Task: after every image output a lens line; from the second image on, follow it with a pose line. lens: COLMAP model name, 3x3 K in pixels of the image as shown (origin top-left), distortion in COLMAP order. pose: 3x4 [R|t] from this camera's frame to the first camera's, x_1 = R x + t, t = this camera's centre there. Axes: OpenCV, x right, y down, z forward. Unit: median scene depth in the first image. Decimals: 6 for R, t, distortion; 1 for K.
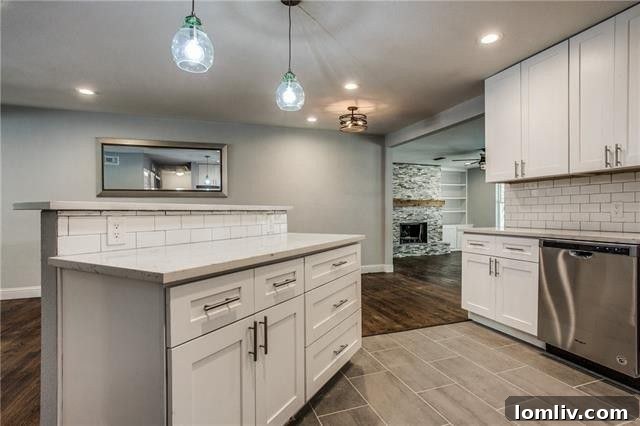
lens RADIAL K [[340.5, 0, 320.0], [0, 340.5, 213.0], [0, 0, 1]] dist [0.039148, 0.000216]
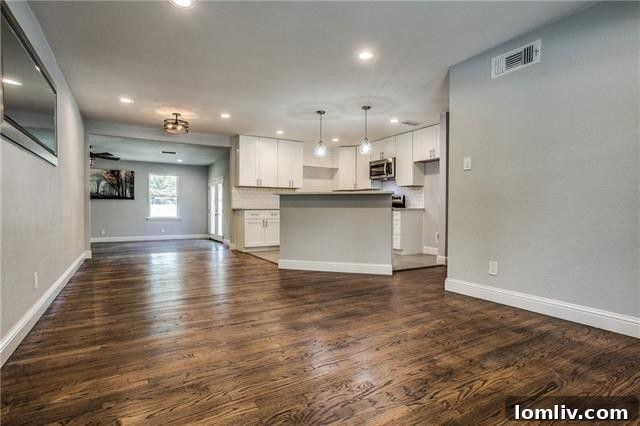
lens RADIAL K [[346.2, 0, 320.0], [0, 346.2, 213.0], [0, 0, 1]] dist [-0.001331, 0.000008]
pose [[-0.200812, -0.006796, 0.979606, -1.960675], [-0.002164, 0.999977, 0.006494, 0.071996], [-0.979627, -0.000816, -0.200822, 1.151626]]
